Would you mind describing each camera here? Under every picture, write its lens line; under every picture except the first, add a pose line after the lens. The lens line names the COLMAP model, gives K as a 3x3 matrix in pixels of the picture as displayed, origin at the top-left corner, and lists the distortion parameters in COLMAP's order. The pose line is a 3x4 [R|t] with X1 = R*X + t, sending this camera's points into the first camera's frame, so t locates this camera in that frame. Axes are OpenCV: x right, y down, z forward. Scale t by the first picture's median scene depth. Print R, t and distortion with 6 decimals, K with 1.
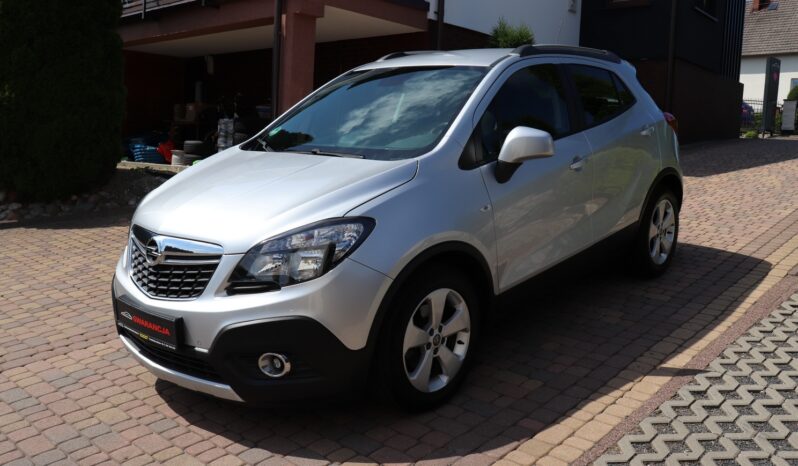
lens RADIAL K [[709.0, 0, 399.0], [0, 709.0, 233.0], [0, 0, 1]] dist [-0.139305, 0.151664]
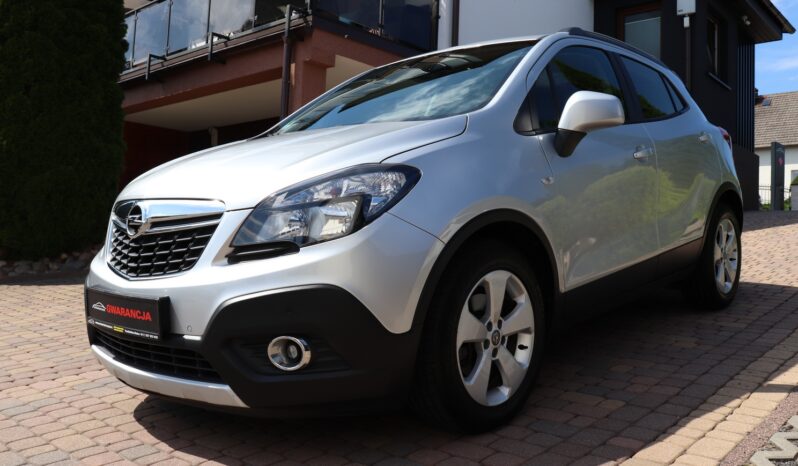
lens RADIAL K [[709.0, 0, 399.0], [0, 709.0, 233.0], [0, 0, 1]] dist [-0.139305, 0.151664]
pose [[0.999965, -0.008221, -0.001587, -0.050556], [0.007901, 0.989205, -0.146325, 0.148259], [0.002773, 0.146307, 0.989235, 0.210491]]
